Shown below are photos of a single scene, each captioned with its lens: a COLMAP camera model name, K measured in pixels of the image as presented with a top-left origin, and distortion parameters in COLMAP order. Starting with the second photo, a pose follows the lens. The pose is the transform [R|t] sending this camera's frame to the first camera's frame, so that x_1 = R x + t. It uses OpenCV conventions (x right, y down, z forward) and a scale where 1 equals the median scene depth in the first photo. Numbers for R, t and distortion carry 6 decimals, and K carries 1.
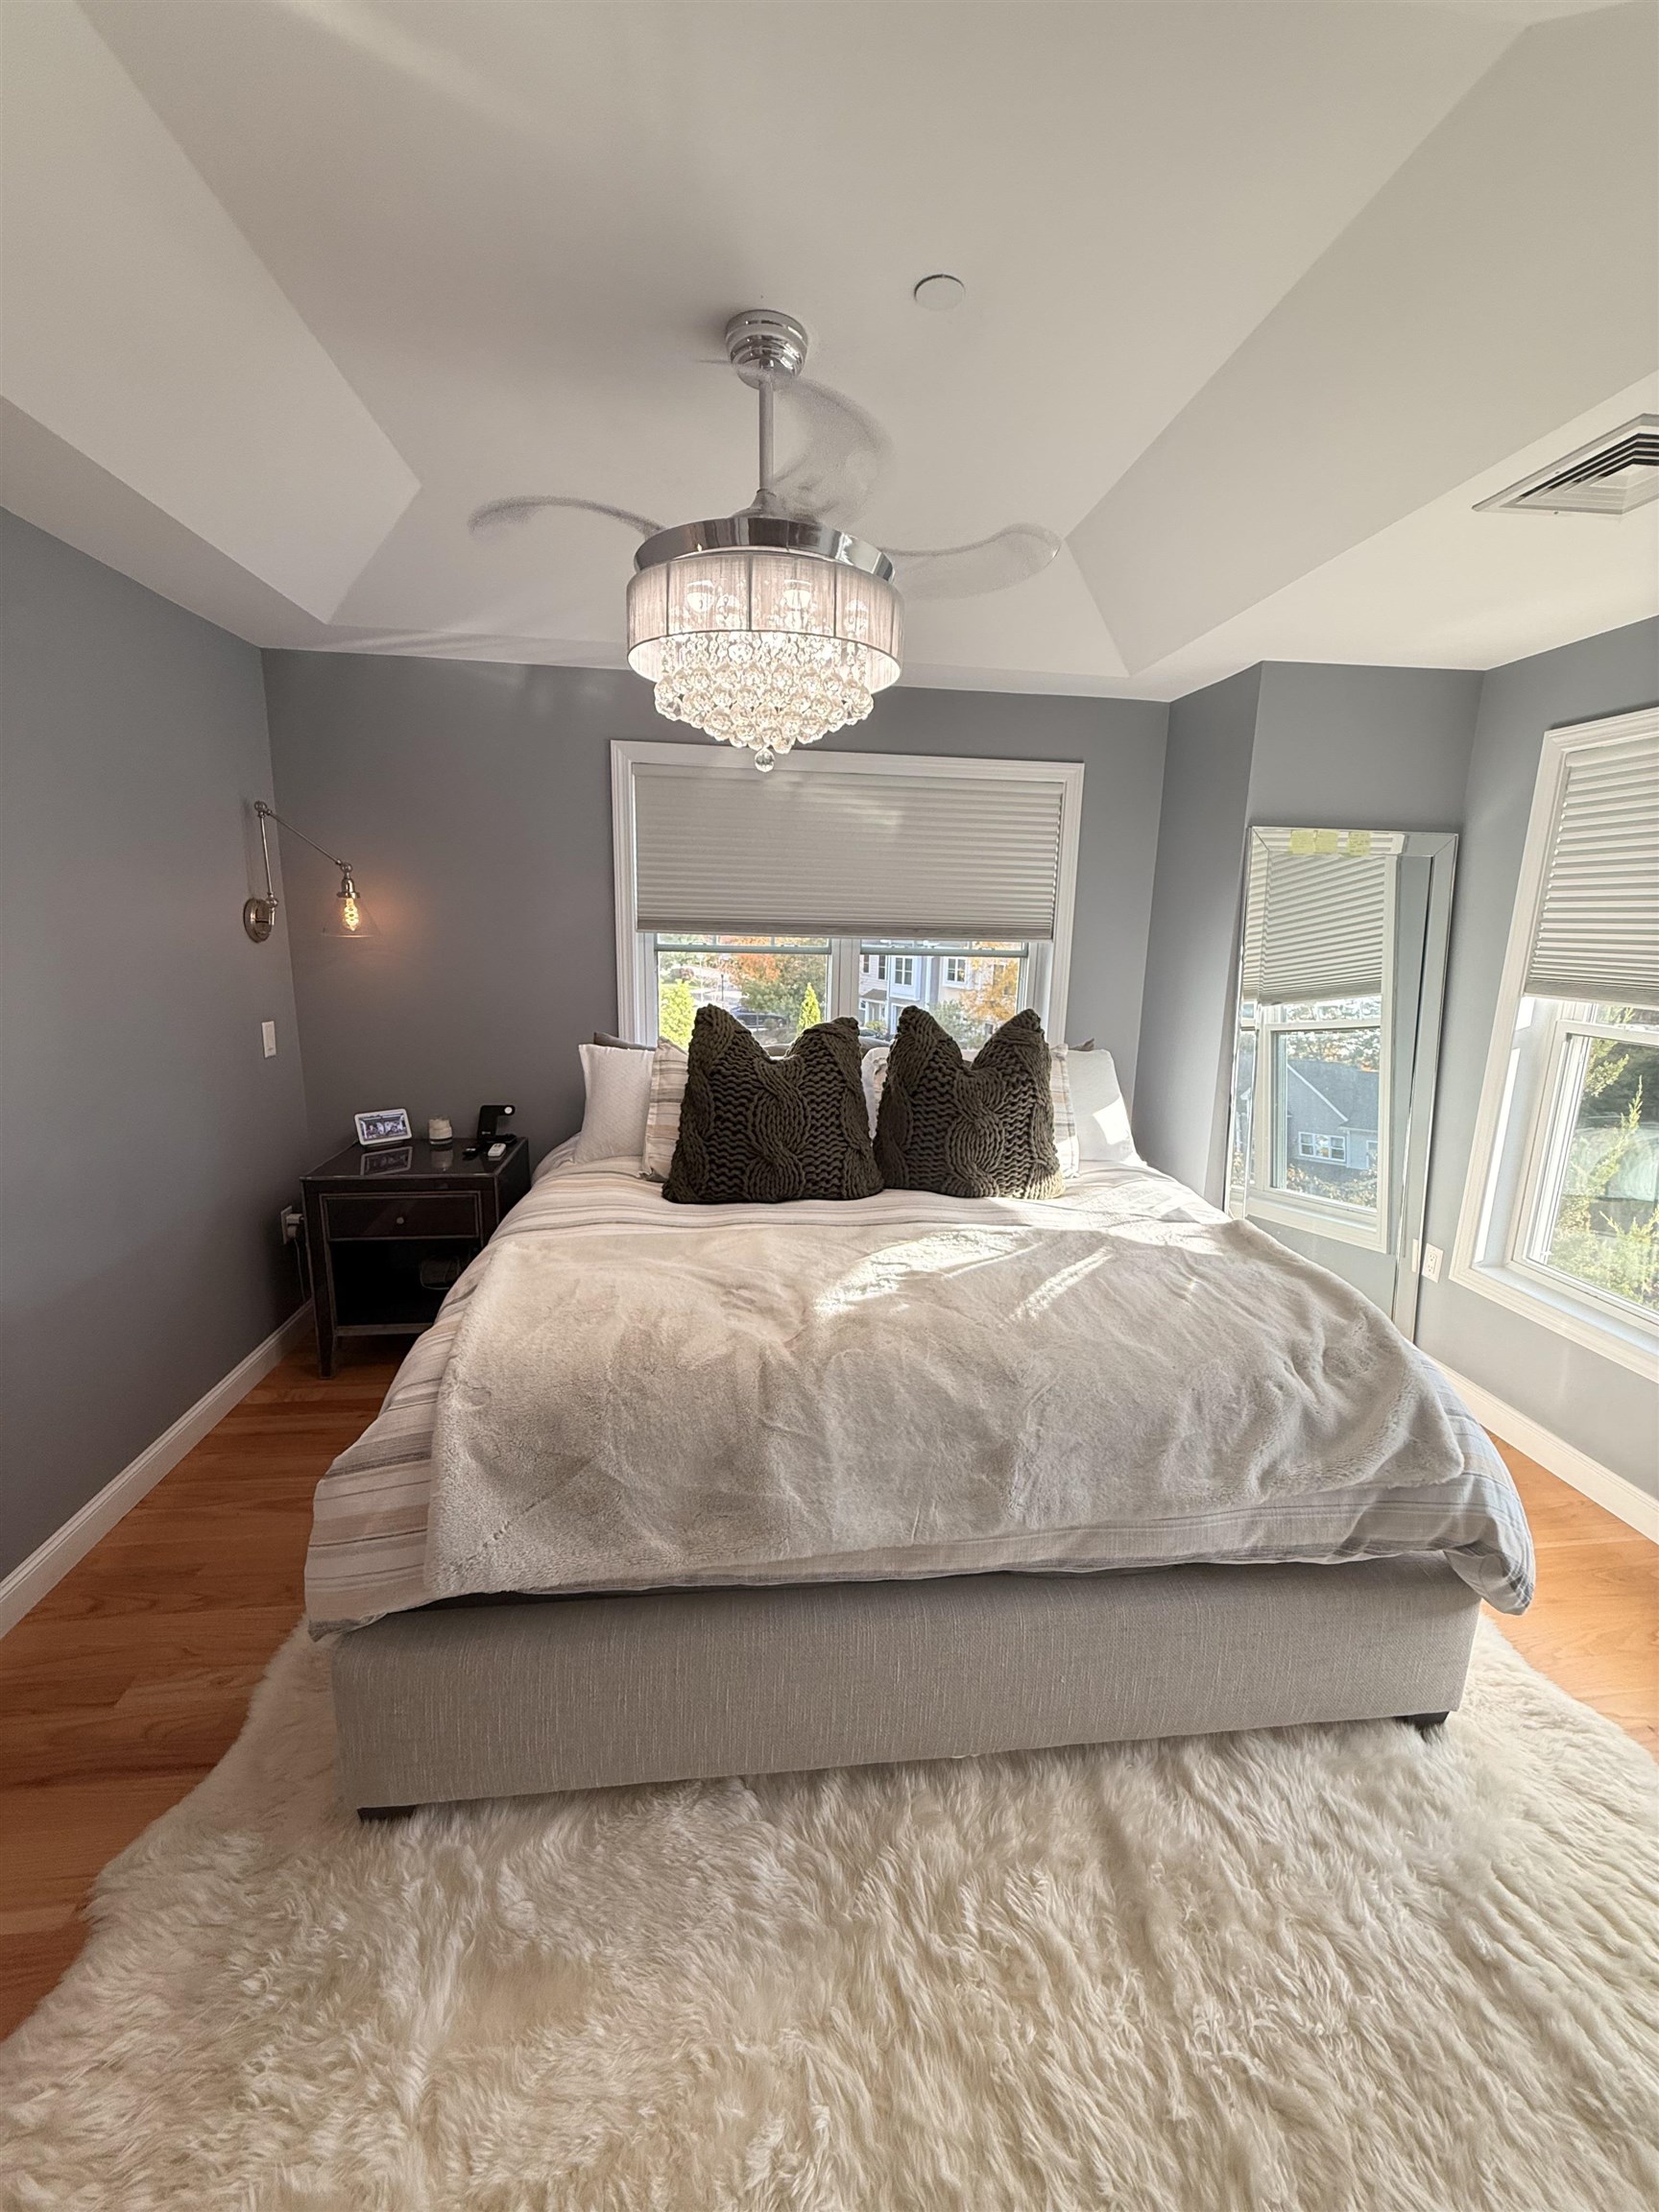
lens RADIAL K [[884.4, 0, 827.9], [0, 884.4, 1098.9], [0, 0, 1]] dist [0.002100, -0.000217]
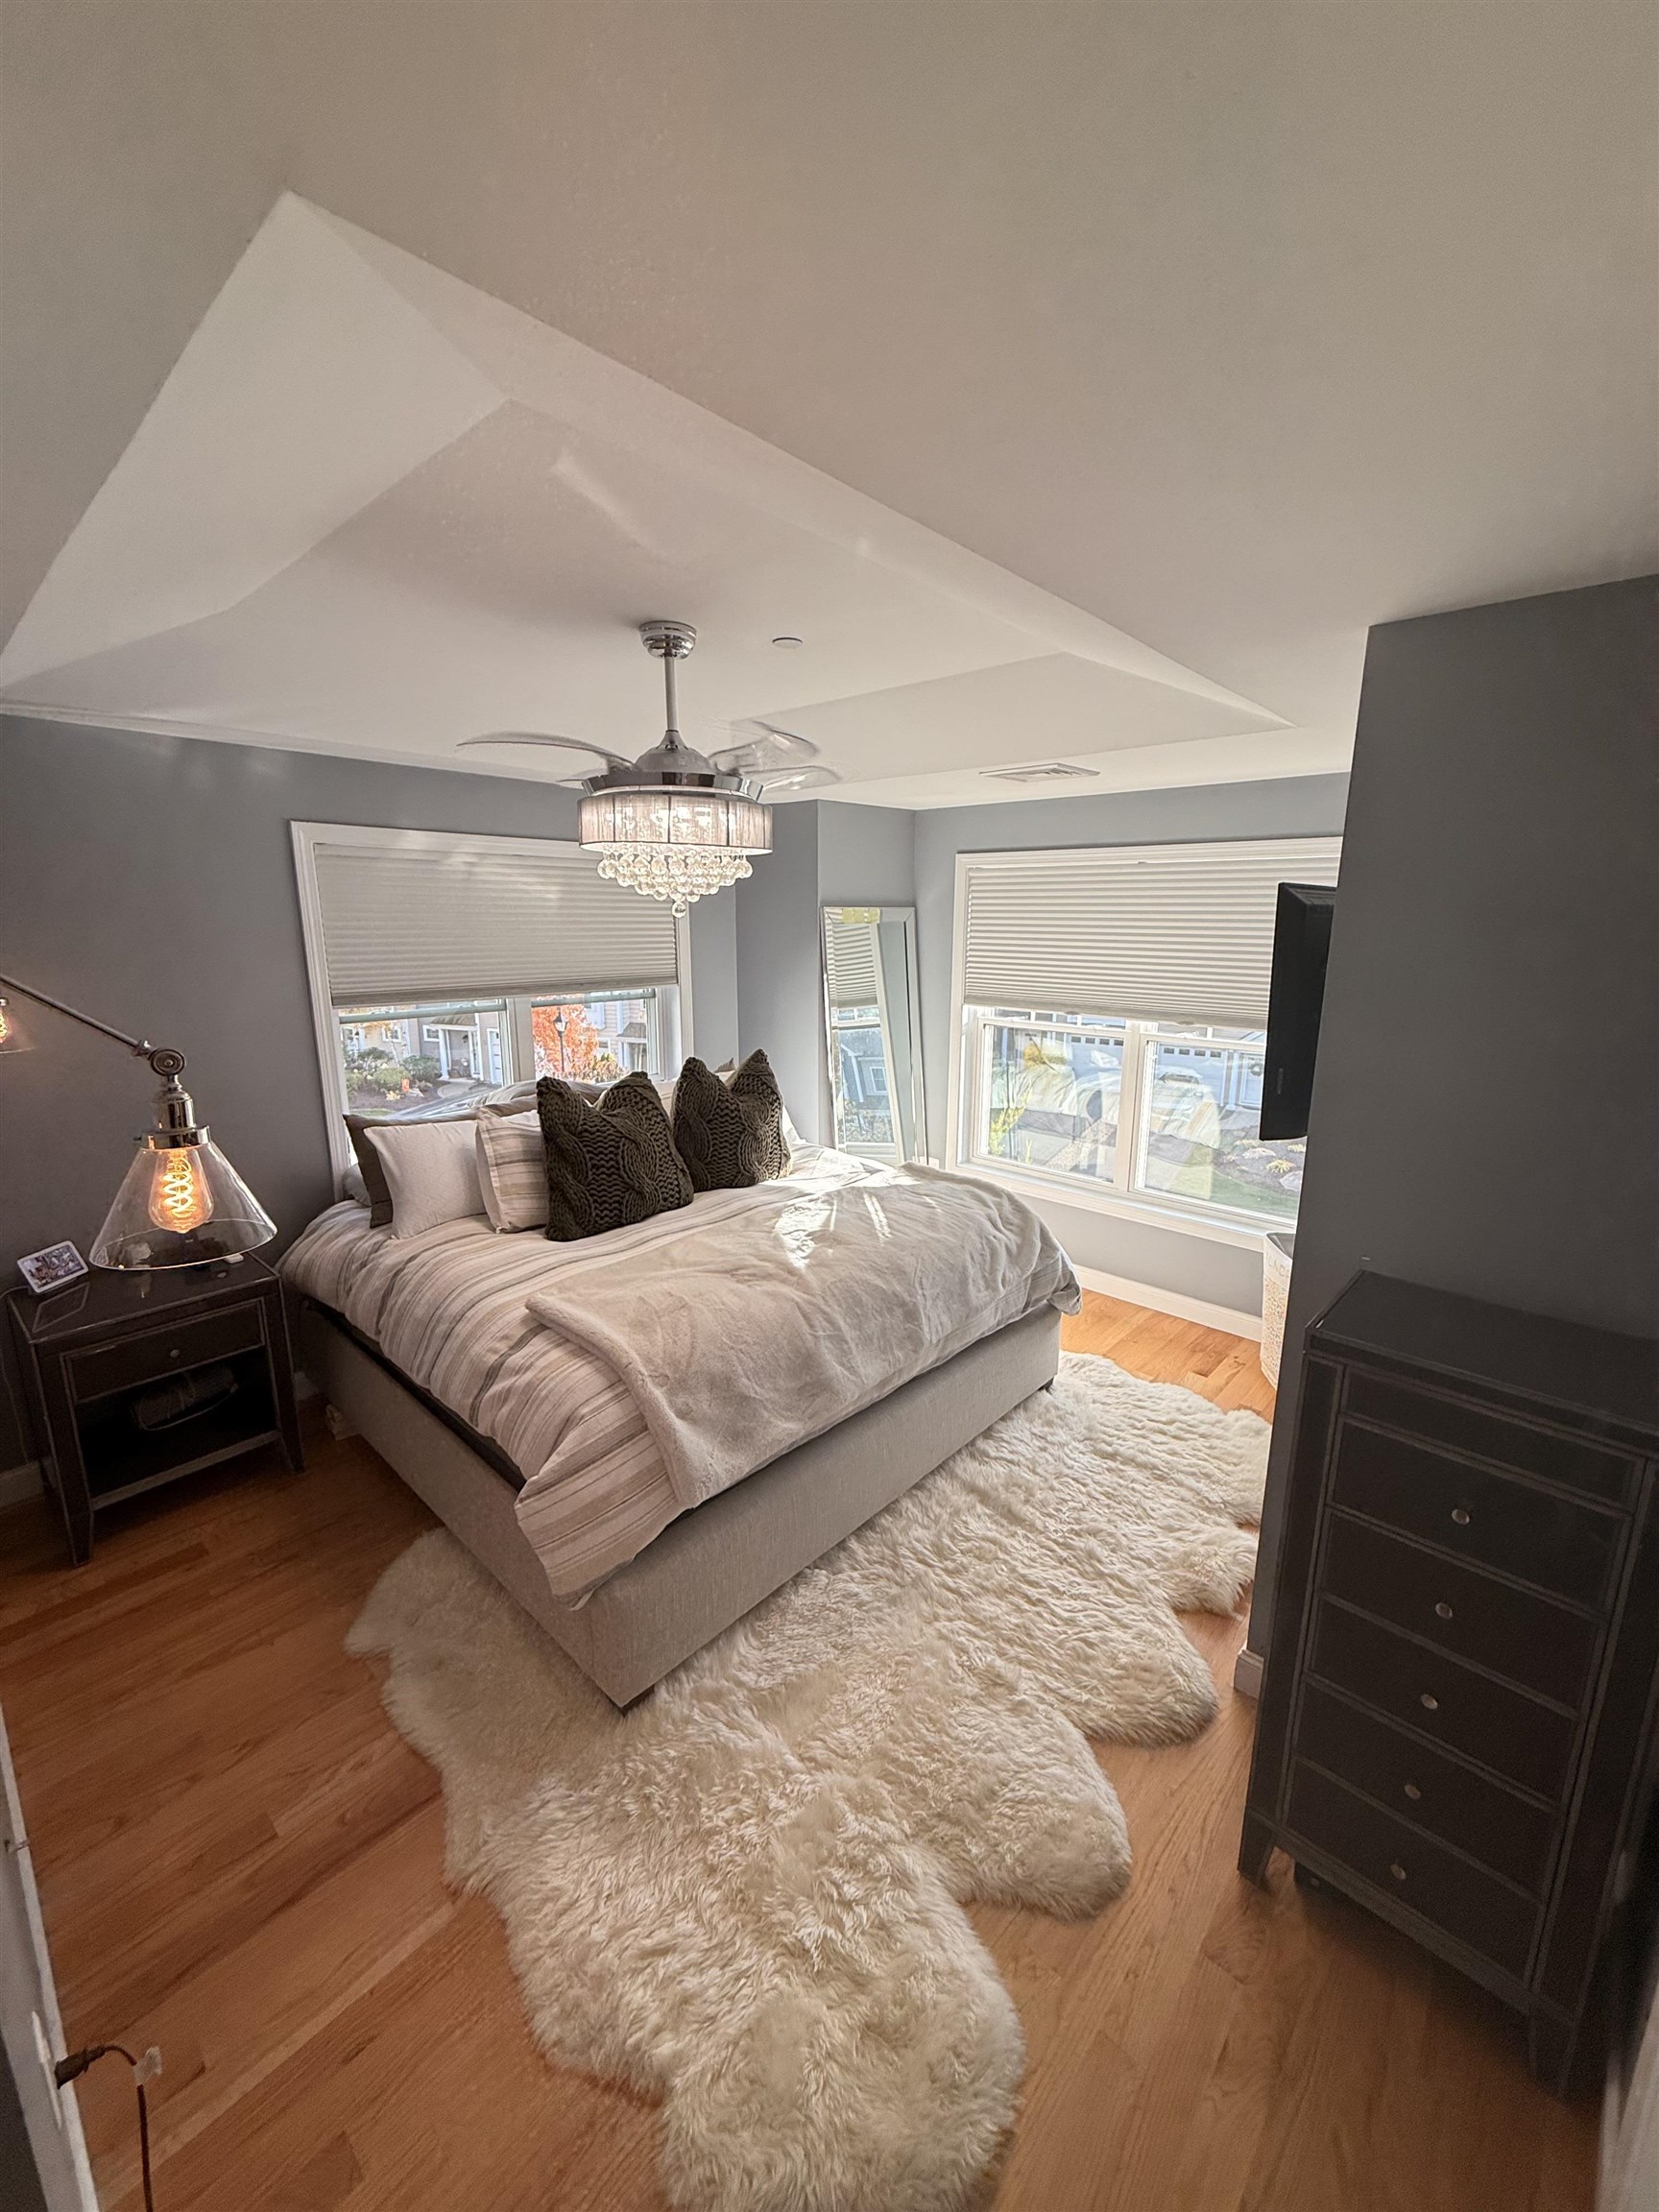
lens RADIAL K [[884.4, 0, 829.1], [0, 884.4, 1101.6], [0, 0, 1]] dist [0.002100, -0.000217]
pose [[0.755998, -0.157203, 0.635416, -0.936978], [0.144589, 0.986860, 0.072123, -0.159765], [-0.638405, 0.037349, 0.768794, -0.268662]]
